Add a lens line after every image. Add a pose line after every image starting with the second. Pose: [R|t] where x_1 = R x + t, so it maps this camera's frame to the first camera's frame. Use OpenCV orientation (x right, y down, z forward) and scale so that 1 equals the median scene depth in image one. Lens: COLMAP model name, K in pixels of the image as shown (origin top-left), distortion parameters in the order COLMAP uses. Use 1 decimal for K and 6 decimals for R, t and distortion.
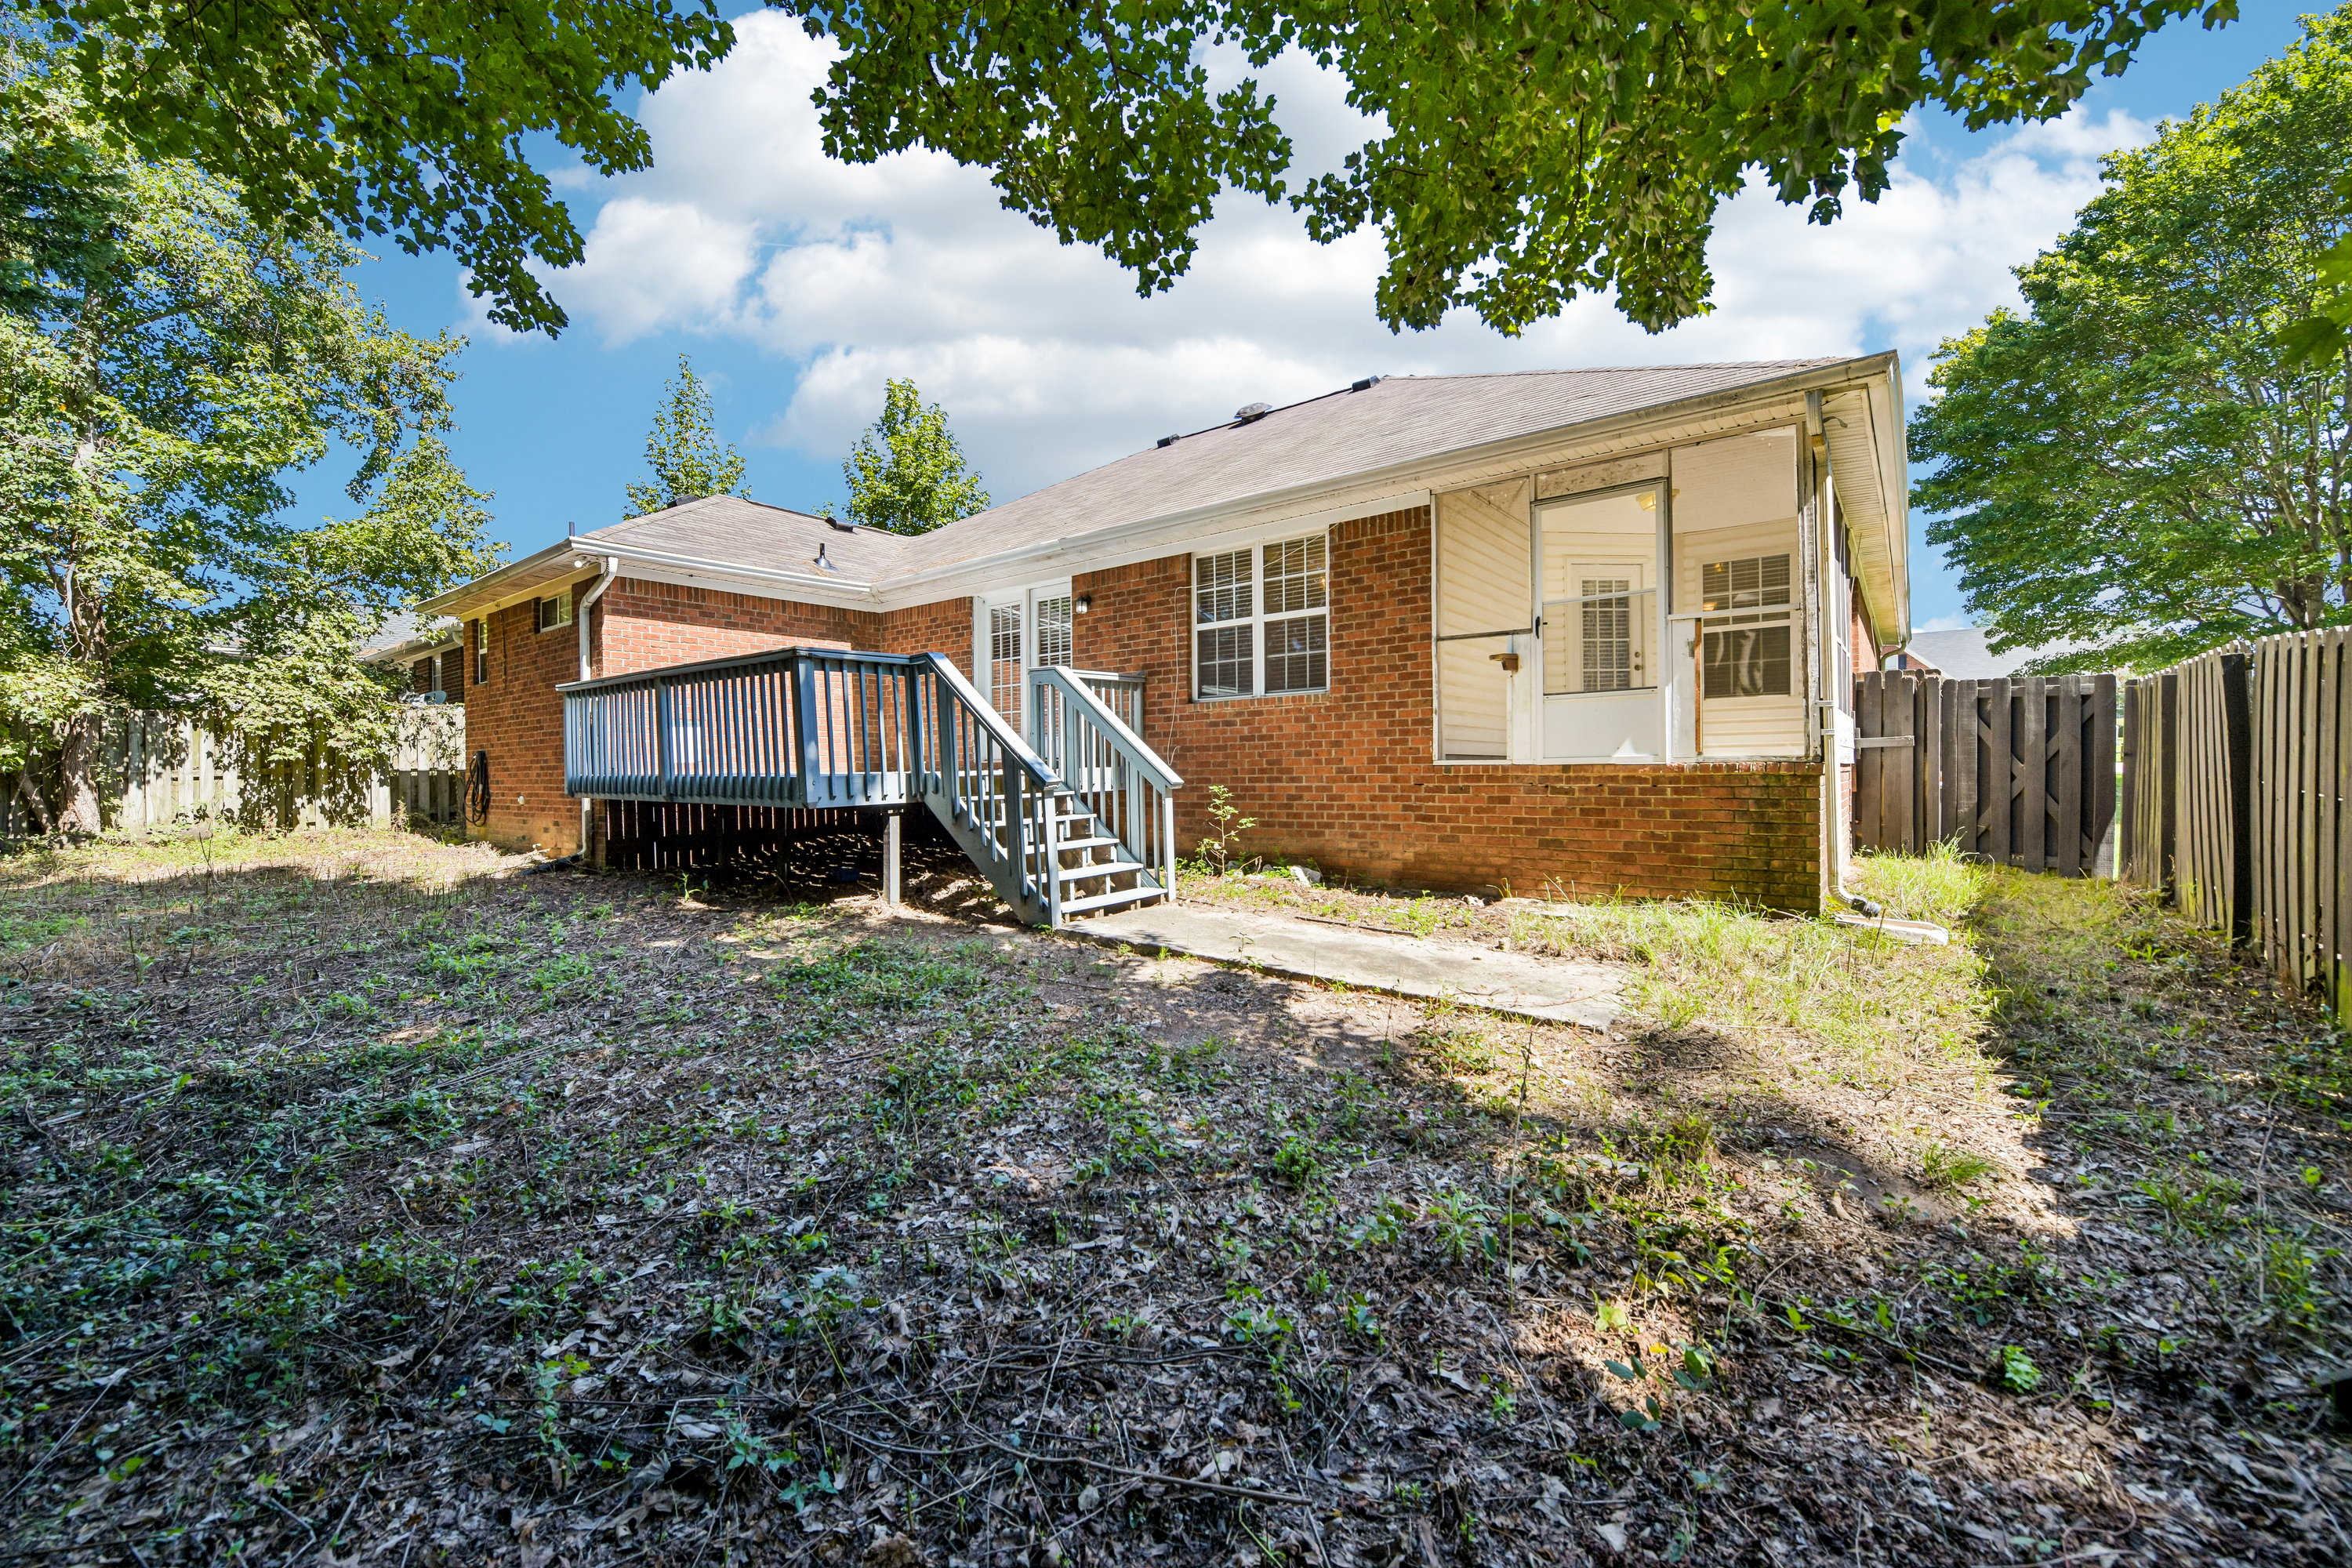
lens RADIAL K [[939.2, 0, 1157.1], [0, 939.2, 791.6], [0, 0, 1]] dist [-0.009671, 0.000504]
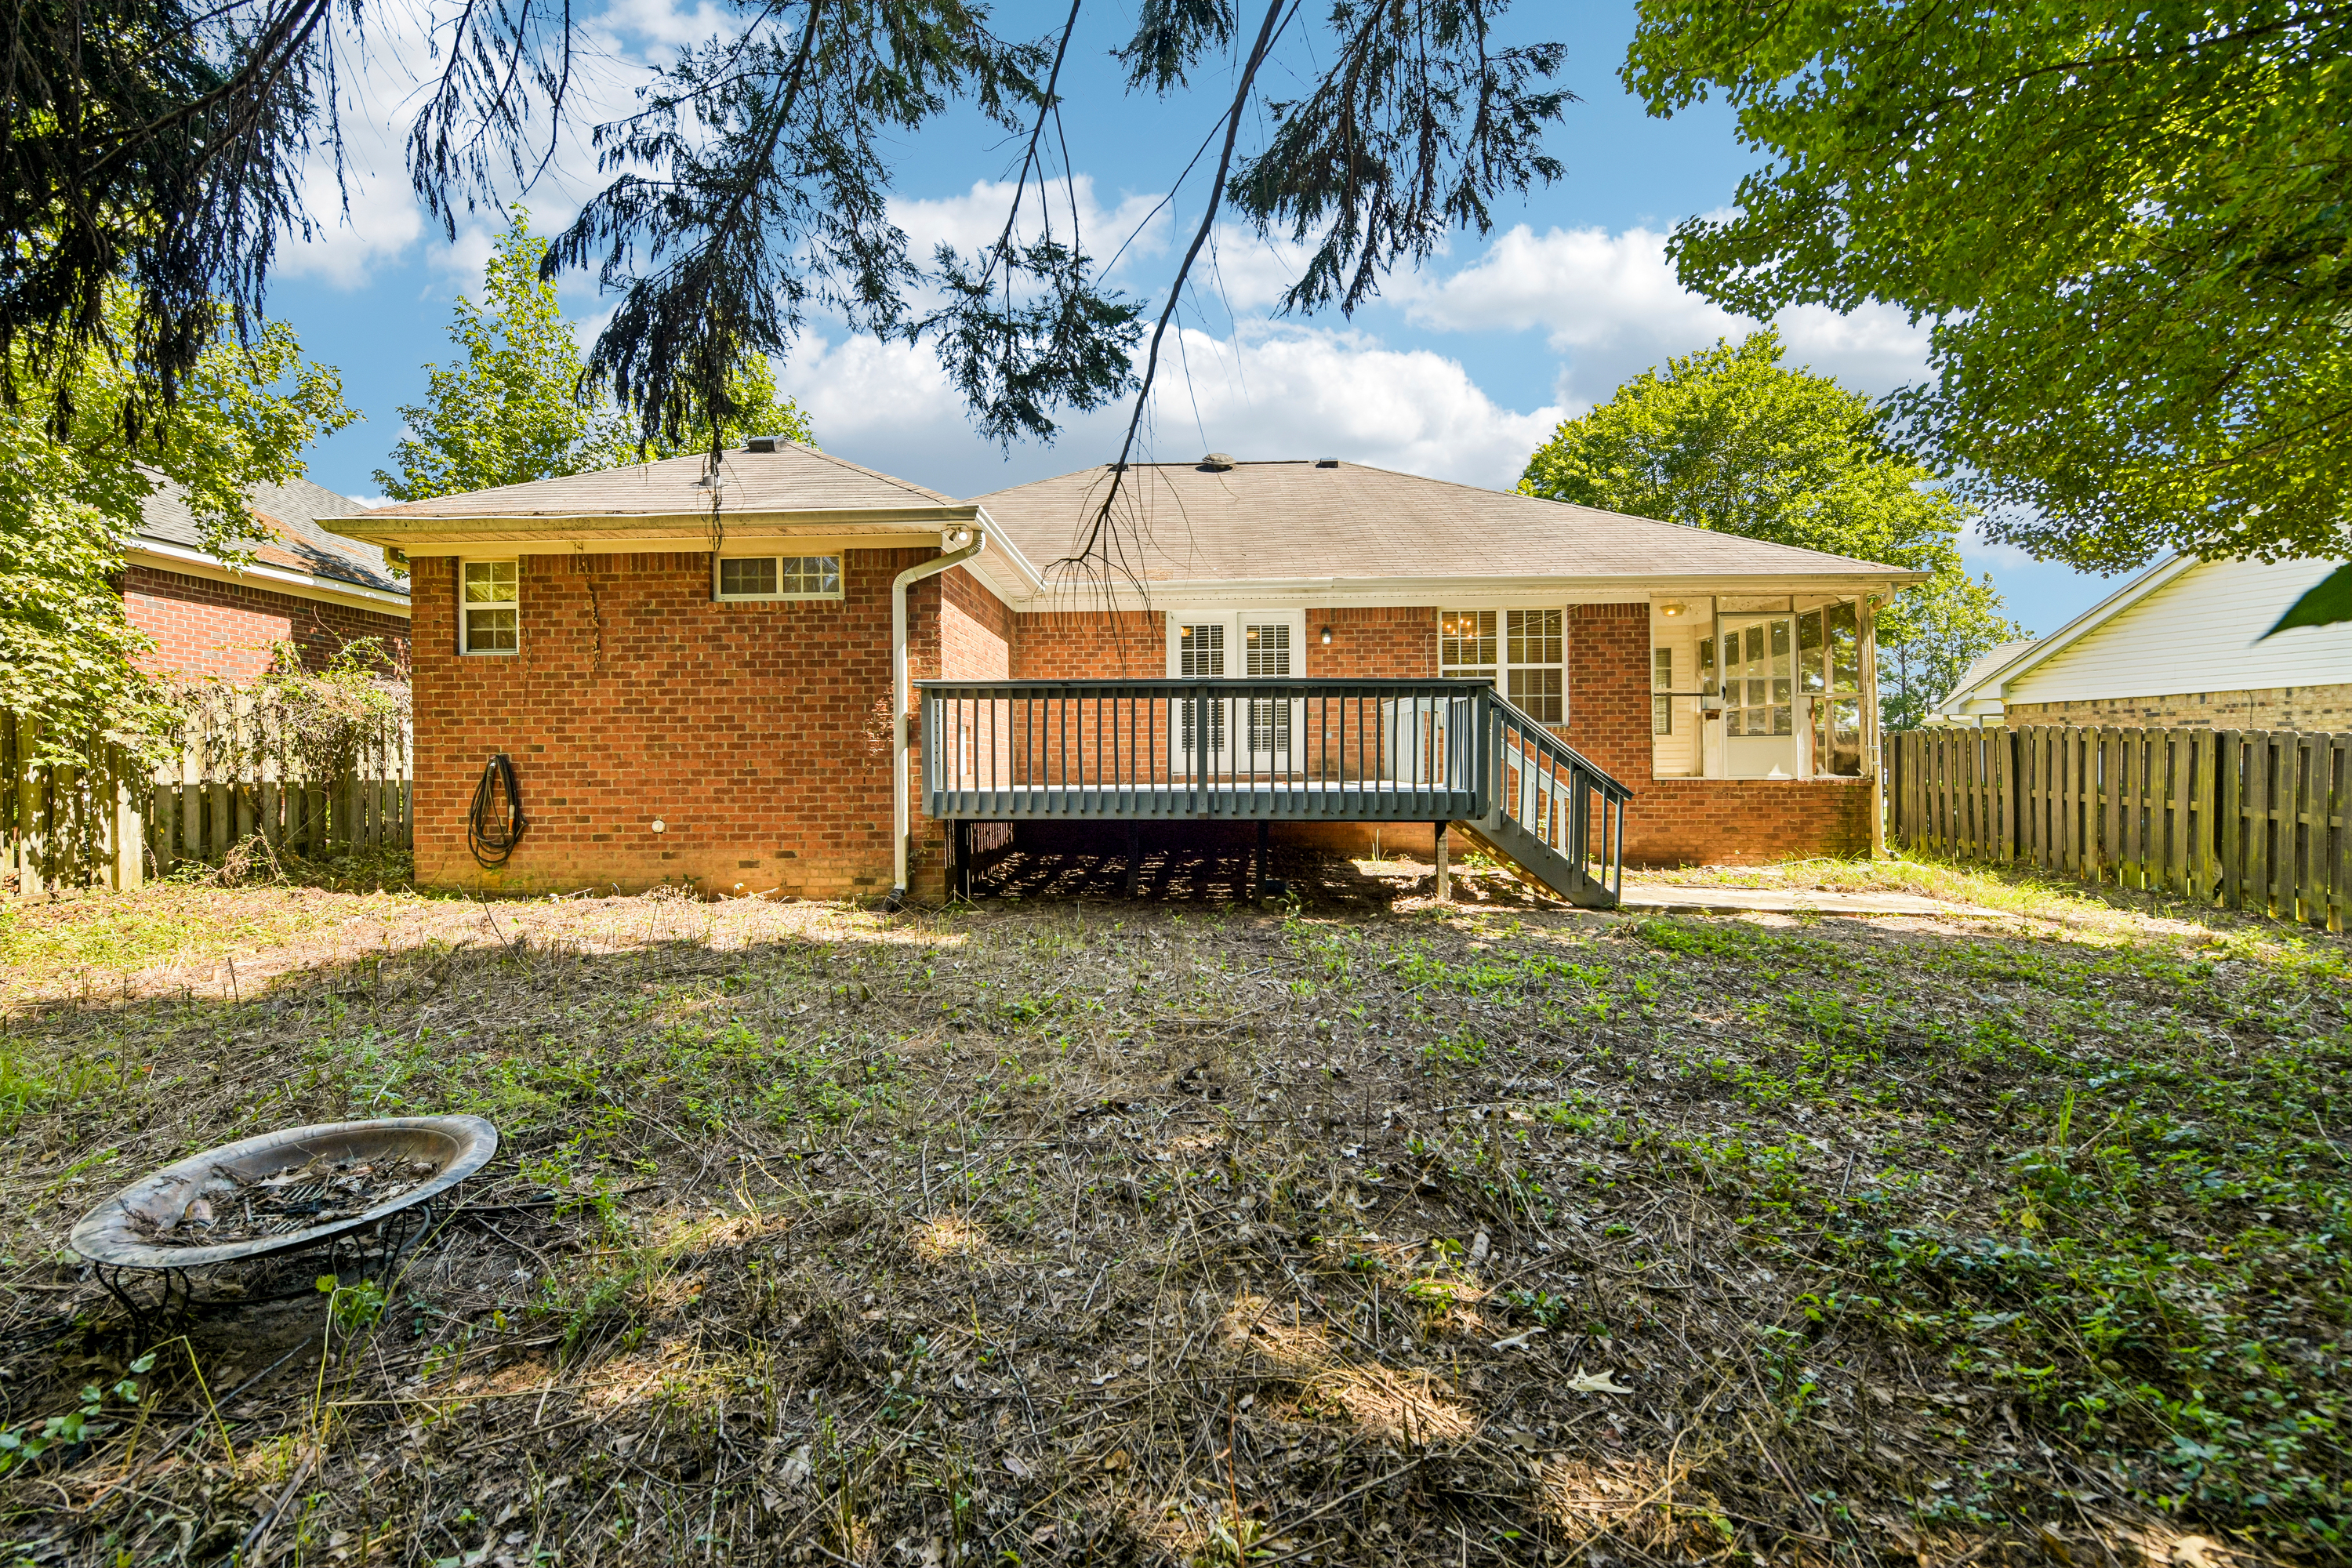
lens RADIAL K [[939.2, 0, 1164.9], [0, 939.2, 777.7], [0, 0, 1]] dist [-0.009671, 0.000504]
pose [[0.801101, 0.000266, 0.598529, -0.898280], [0.012473, 0.999775, -0.017139, -0.012568], [-0.598399, 0.021196, 0.800918, 0.215984]]
